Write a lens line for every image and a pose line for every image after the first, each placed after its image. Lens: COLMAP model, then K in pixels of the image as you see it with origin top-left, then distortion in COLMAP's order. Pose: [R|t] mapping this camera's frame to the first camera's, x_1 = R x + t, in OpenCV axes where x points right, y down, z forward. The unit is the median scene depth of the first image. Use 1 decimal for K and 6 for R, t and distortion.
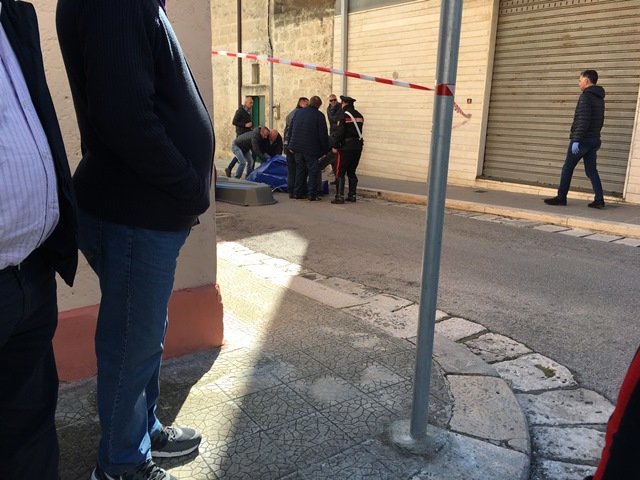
lens RADIAL K [[539.9, 0, 309.1], [0, 539.9, 242.9], [0, 0, 1]] dist [0.040243, -0.072748]
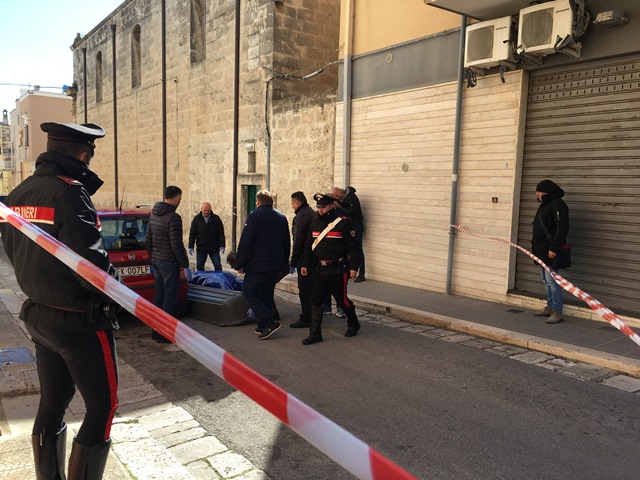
lens RADIAL K [[539.9, 0, 309.1], [0, 539.9, 242.9], [0, 0, 1]] dist [0.040243, -0.072748]
pose [[0.999840, 0.008522, -0.015697, 0.019276], [-0.010671, 0.989760, -0.142342, -0.062857], [0.014323, 0.142487, 0.989693, 0.152294]]
